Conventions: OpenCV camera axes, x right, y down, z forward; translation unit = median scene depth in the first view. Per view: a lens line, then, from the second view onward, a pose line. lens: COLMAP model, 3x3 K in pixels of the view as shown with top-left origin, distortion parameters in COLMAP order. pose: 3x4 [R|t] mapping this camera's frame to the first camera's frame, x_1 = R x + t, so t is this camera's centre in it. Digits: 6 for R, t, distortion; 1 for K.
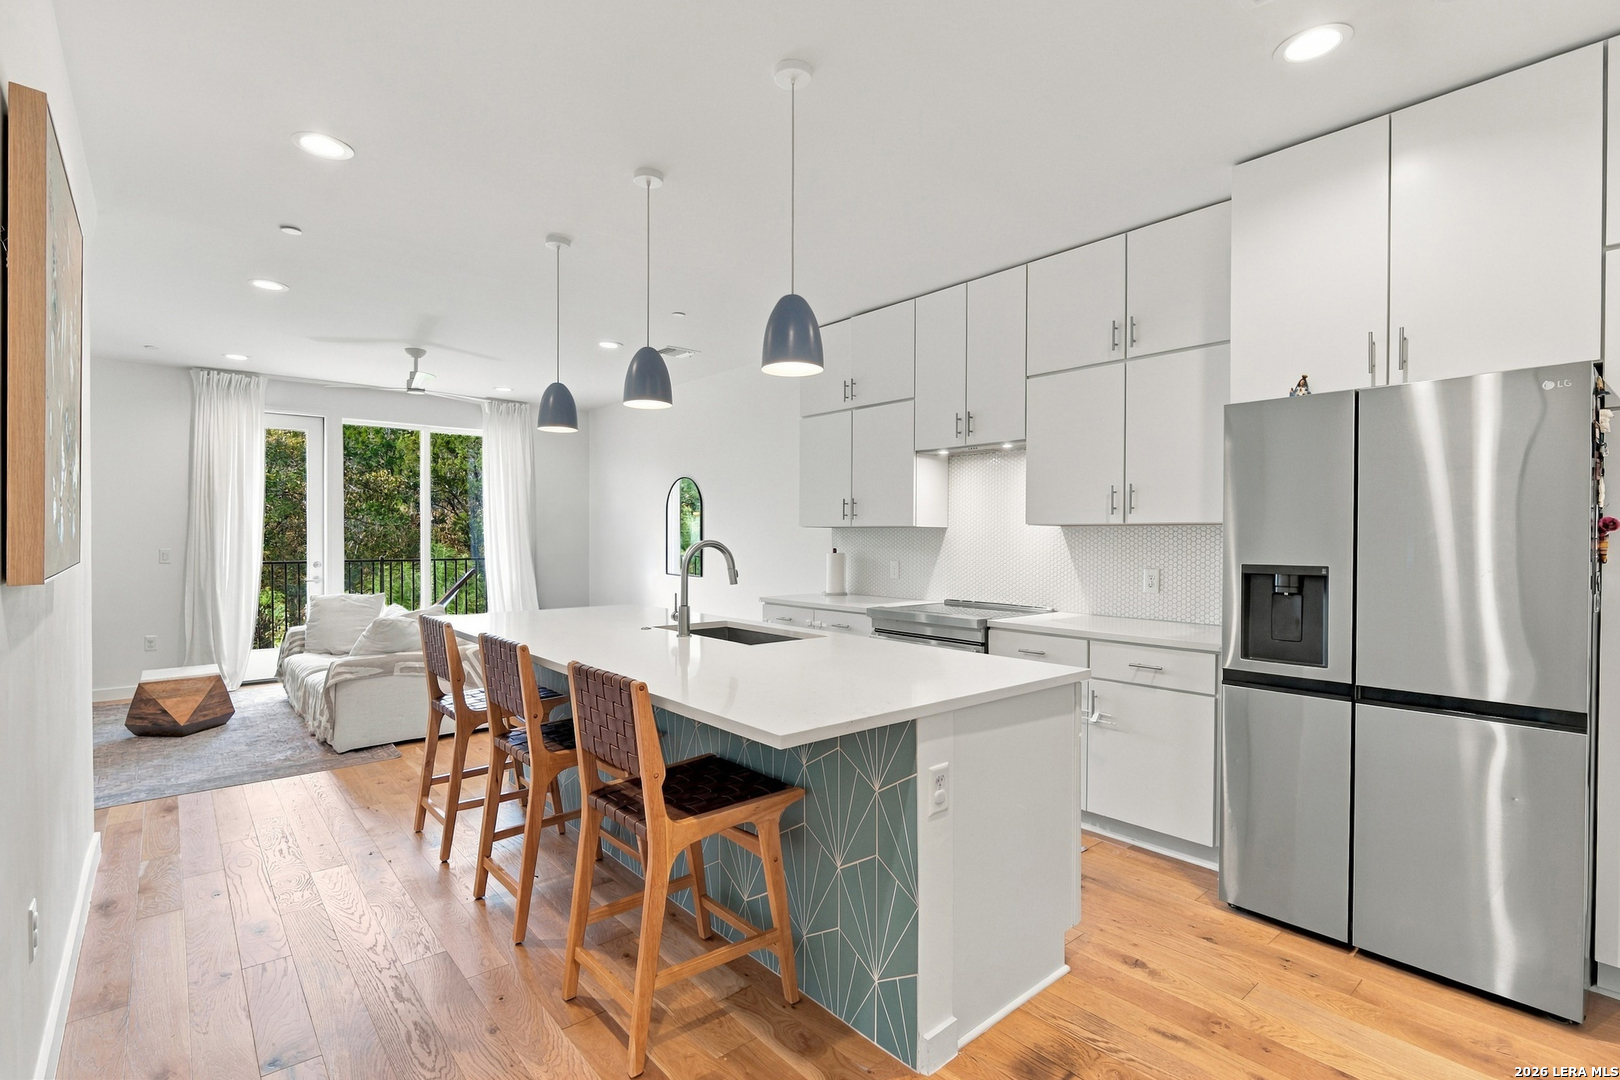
lens RADIAL K [[762.0, 0, 813.5], [0, 762.0, 546.4], [0, 0, 1]] dist [-0.004643, 0.000718]
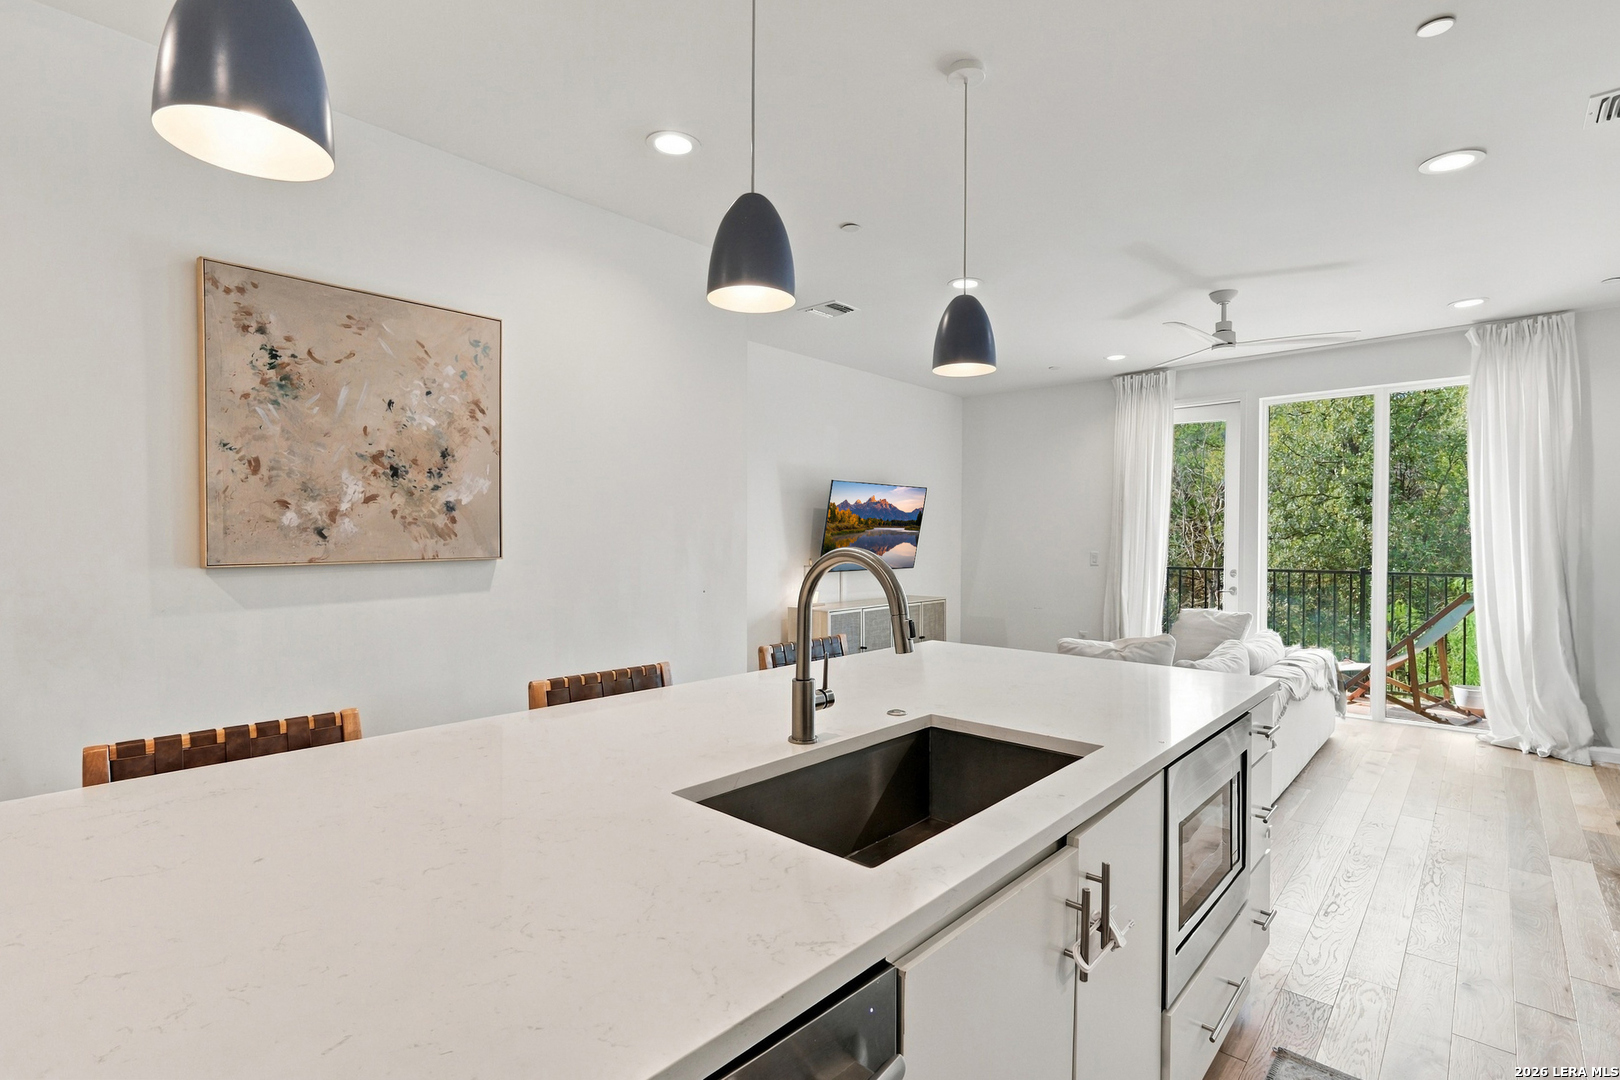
lens RADIAL K [[762.0, 0, 813.5], [0, 762.0, 546.4], [0, 0, 1]] dist [-0.004643, 0.000718]
pose [[0.133804, 0.009782, -0.990959, 0.201793], [-0.016032, 0.999842, 0.007705, -0.008032], [0.990878, 0.014856, 0.133940, 0.589687]]
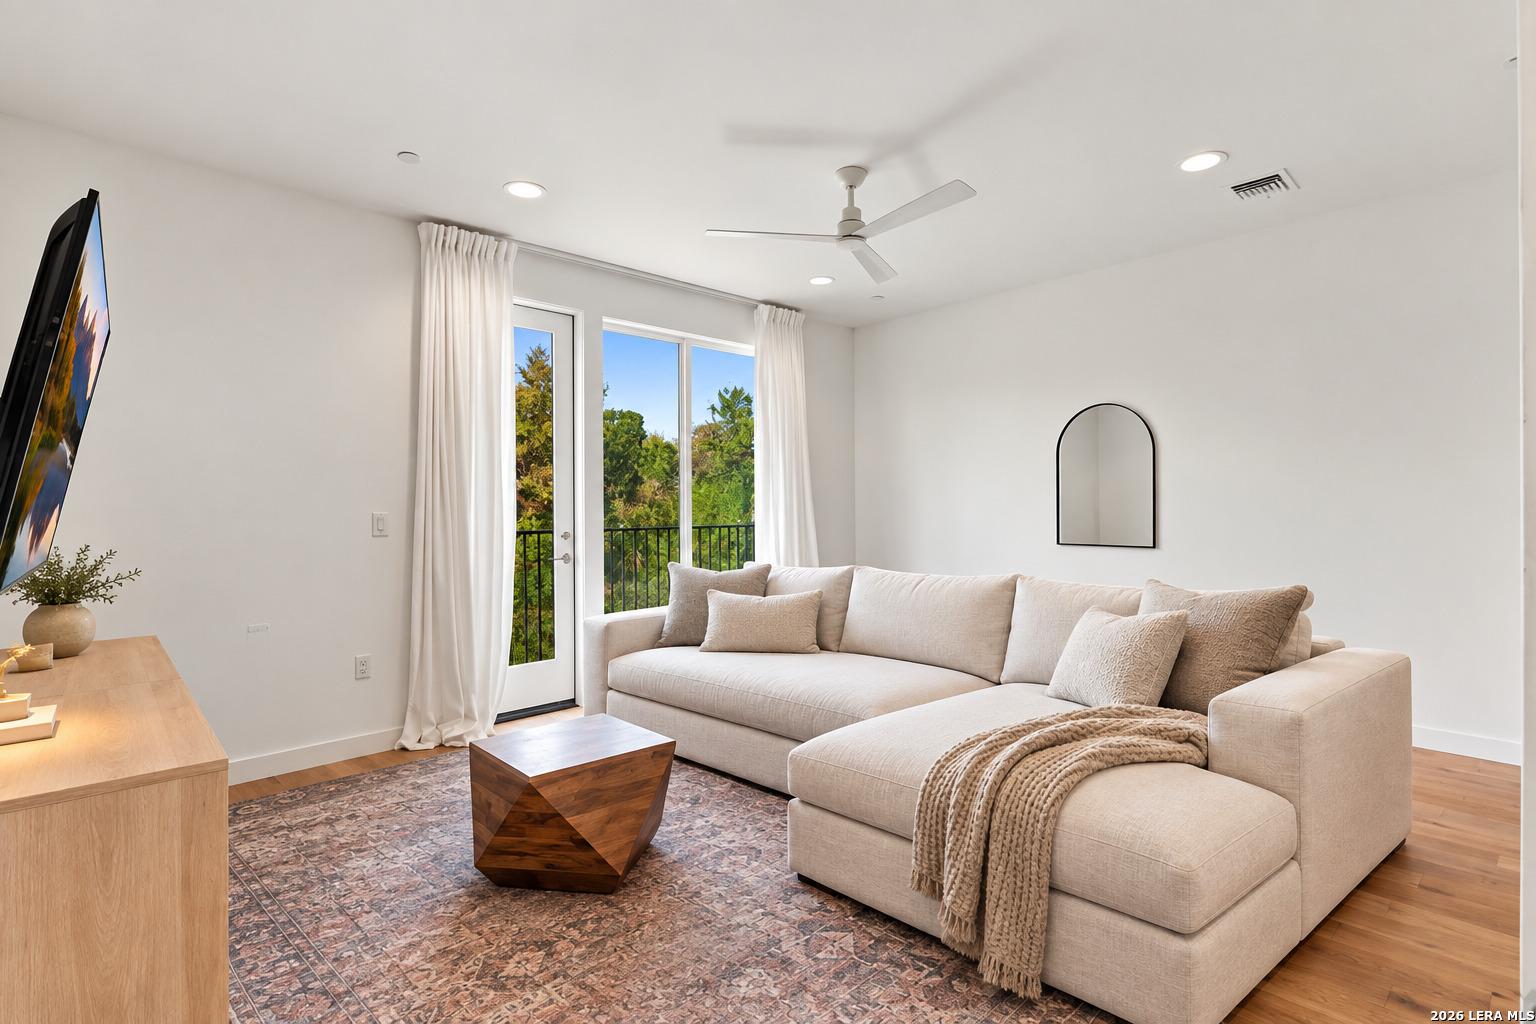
lens RADIAL K [[718.4, 0, 768.0], [0, 718.4, 512.0], [0, 0, 1]] dist [-0.004552, 0.000042]
pose [[0.998860, -0.010117, 0.046660, -0.726961], [0.010443, 0.999923, -0.006759, 0.013083], [-0.046588, 0.007238, 0.998888, 0.521029]]
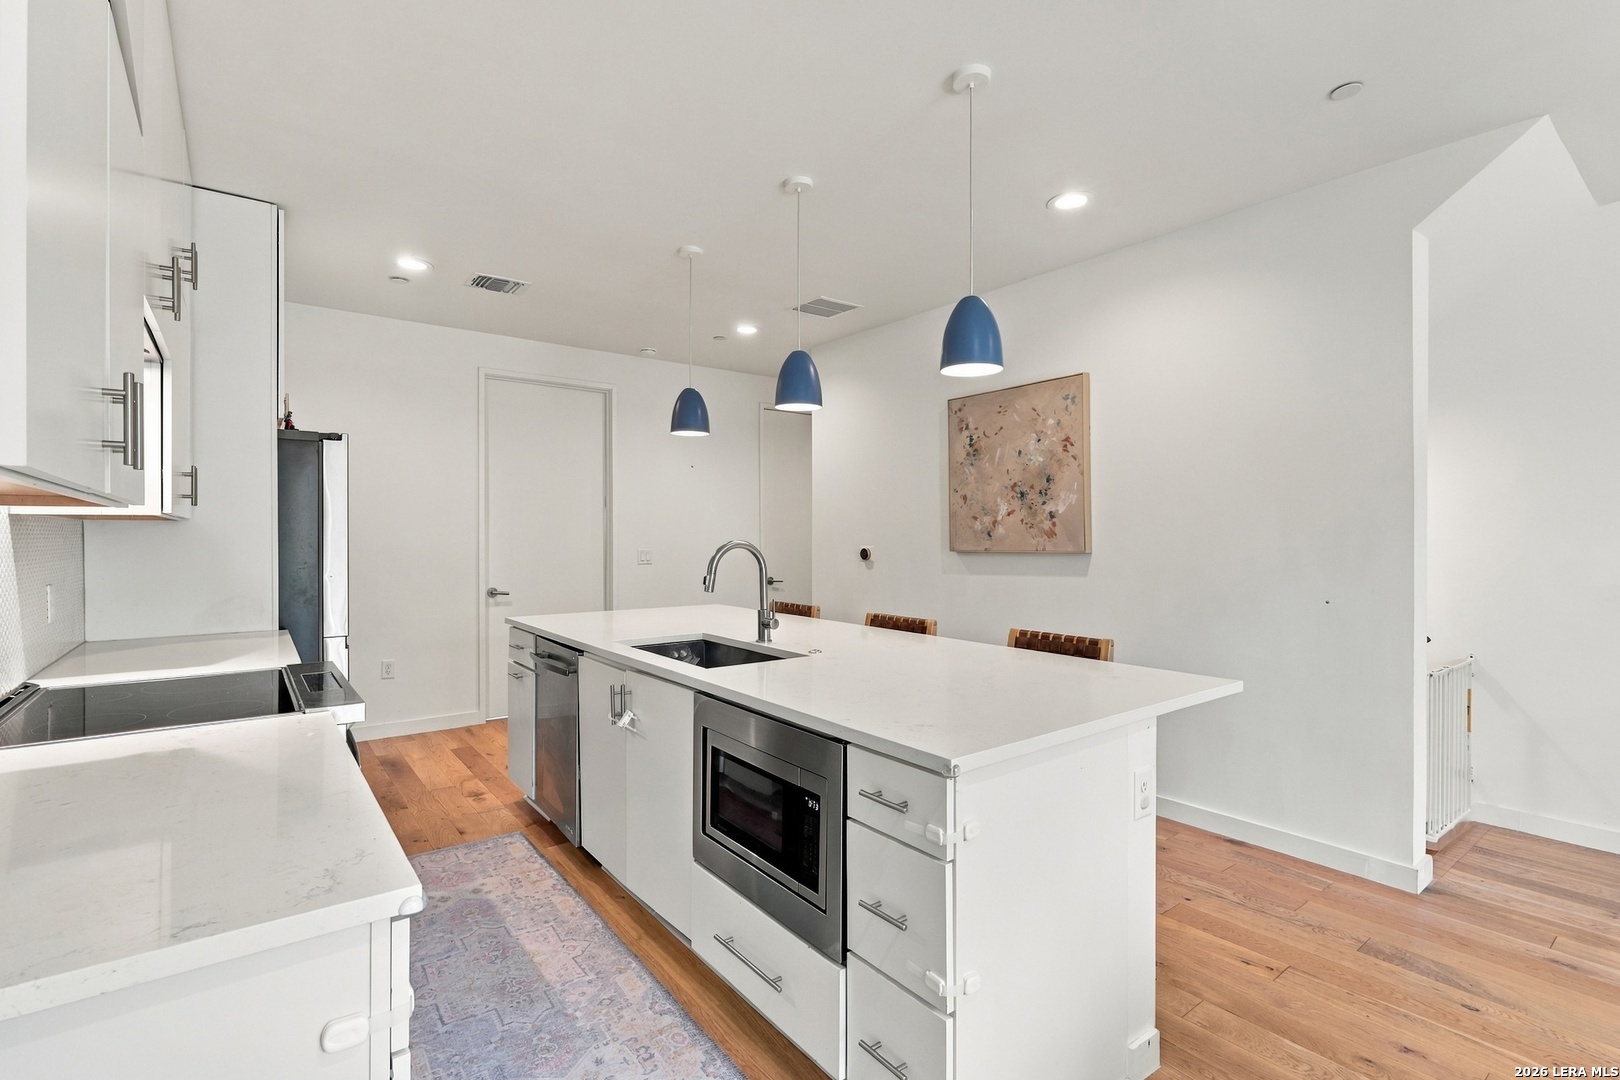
lens RADIAL K [[757.7, 0, 810.0], [0, 757.7, 540.0], [0, 0, 1]] dist [-0.004552, 0.000042]
pose [[-0.998507, -0.003816, 0.054483, -0.174589], [-0.002708, 0.999788, 0.020388, -0.017993], [-0.054549, 0.020210, -0.998307, 1.215306]]
